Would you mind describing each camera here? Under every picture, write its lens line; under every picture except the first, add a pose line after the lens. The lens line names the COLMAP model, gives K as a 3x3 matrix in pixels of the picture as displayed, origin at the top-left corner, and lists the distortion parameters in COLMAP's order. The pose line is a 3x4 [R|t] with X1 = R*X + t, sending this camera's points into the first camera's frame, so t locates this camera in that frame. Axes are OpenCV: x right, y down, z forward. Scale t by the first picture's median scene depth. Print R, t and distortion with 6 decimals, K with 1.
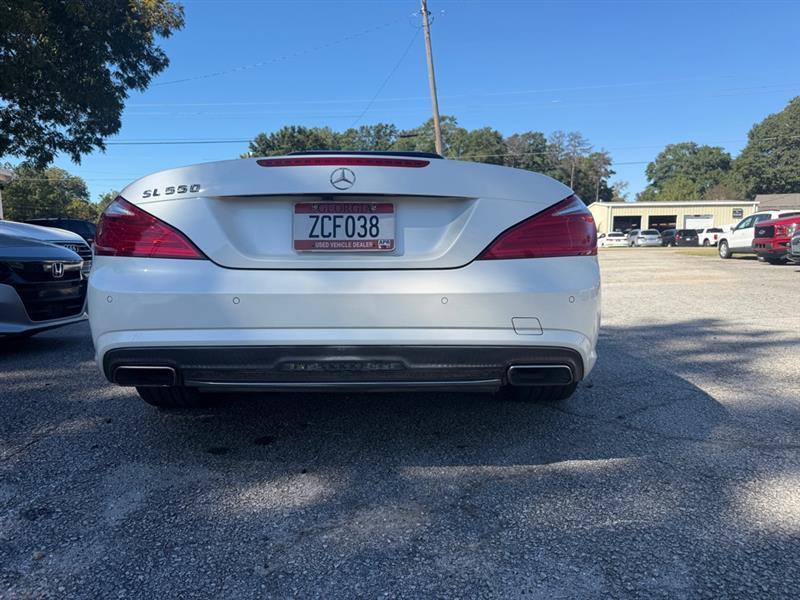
lens RADIAL K [[570.1, 0, 401.9], [0, 570.1, 301.2], [0, 0, 1]] dist [0.025427, -0.035078]
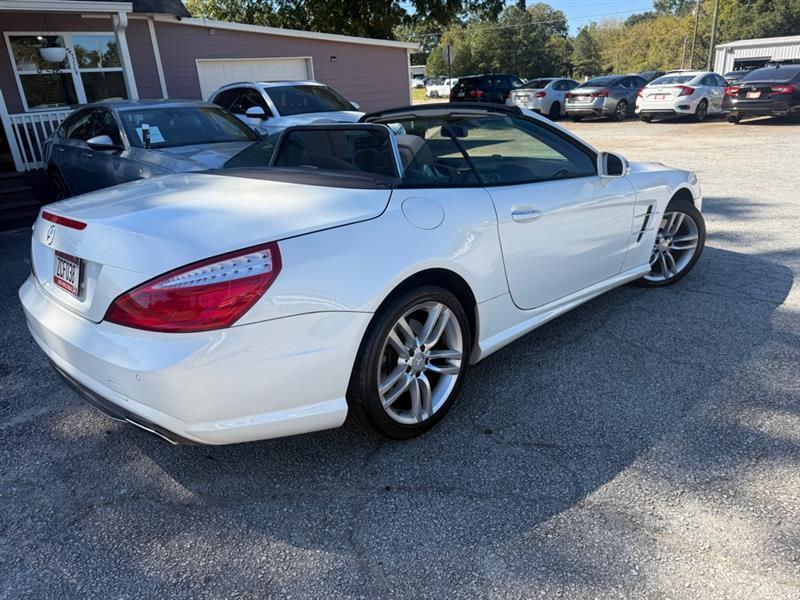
lens RADIAL K [[570.1, 0, 395.6], [0, 570.1, 301.7], [0, 0, 1]] dist [0.025427, -0.035078]
pose [[0.711118, 0.204382, -0.672711, 0.070383], [-0.010372, 0.959760, 0.280629, -0.023360], [0.702996, -0.192583, 0.684622, 0.034349]]
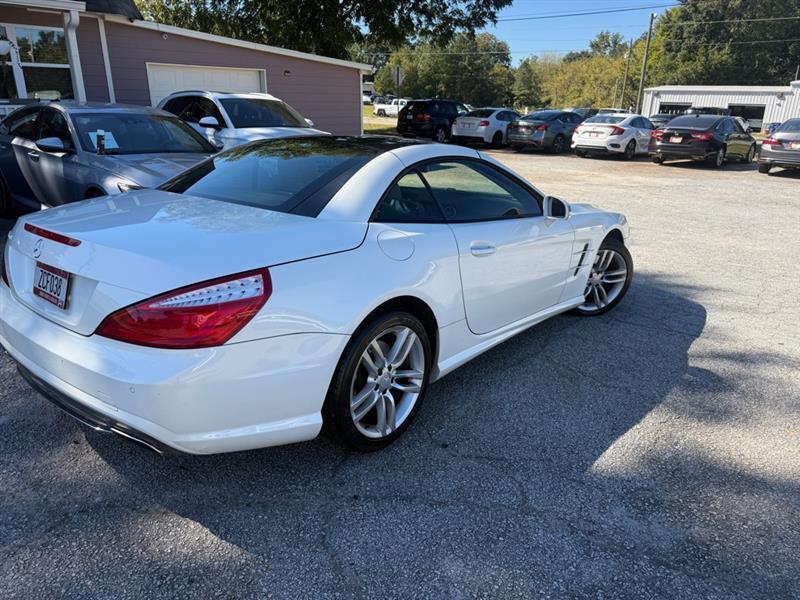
lens RADIAL K [[570.1, 0, 401.5], [0, 570.1, 300.2], [0, 0, 1]] dist [0.025427, -0.035078]
pose [[0.777748, 0.217794, -0.589638, 0.071306], [-0.081508, 0.965078, 0.248959, -0.026447], [0.623269, -0.145567, 0.768340, 0.026605]]
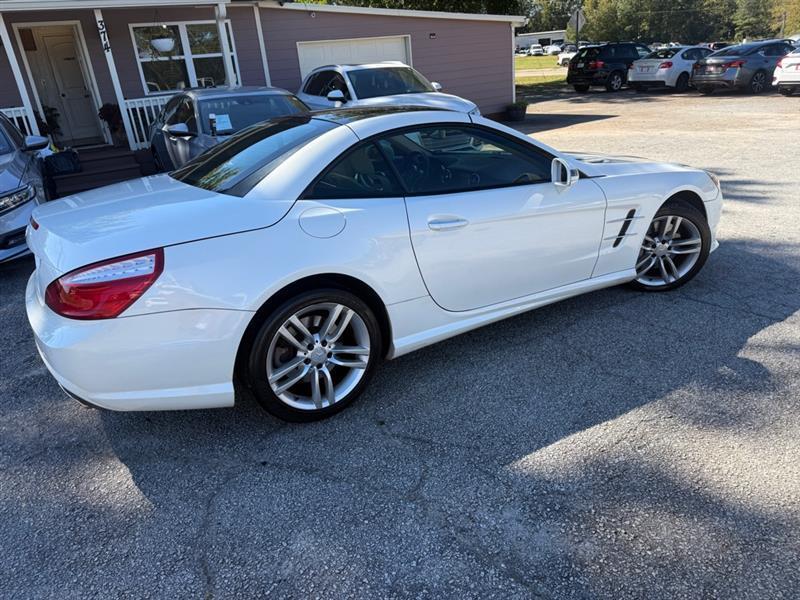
lens RADIAL K [[570.1, 0, 401.6], [0, 570.1, 297.6], [0, 0, 1]] dist [0.025427, -0.035078]
pose [[0.545823, 0.273236, -0.792098, 0.094433], [-0.005505, 0.946486, 0.322699, -0.029876], [0.837882, -0.171776, 0.518118, 0.054430]]
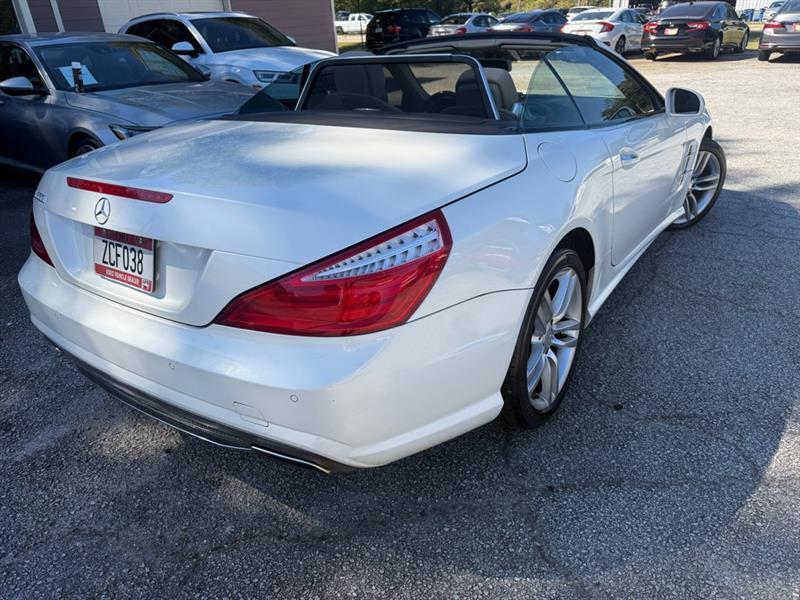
lens RADIAL K [[570.1, 0, 400.8], [0, 570.1, 302.2], [0, 0, 1]] dist [0.025427, -0.035078]
pose [[0.822014, 0.211797, -0.528616, 0.043655], [-0.002538, 0.929618, 0.368517, -0.022544], [0.569461, -0.301584, 0.764697, 0.027912]]
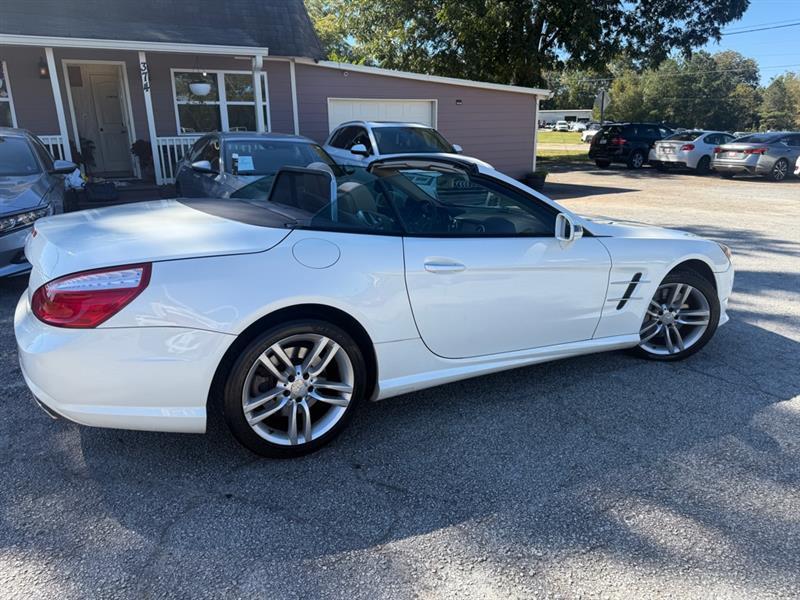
lens RADIAL K [[570.1, 0, 394.8], [0, 570.1, 297.1], [0, 0, 1]] dist [0.025427, -0.035078]
pose [[0.496681, 0.236333, -0.835137, 0.095248], [-0.080191, 0.970594, 0.226974, -0.026917], [0.864220, -0.045763, 0.501028, 0.057764]]
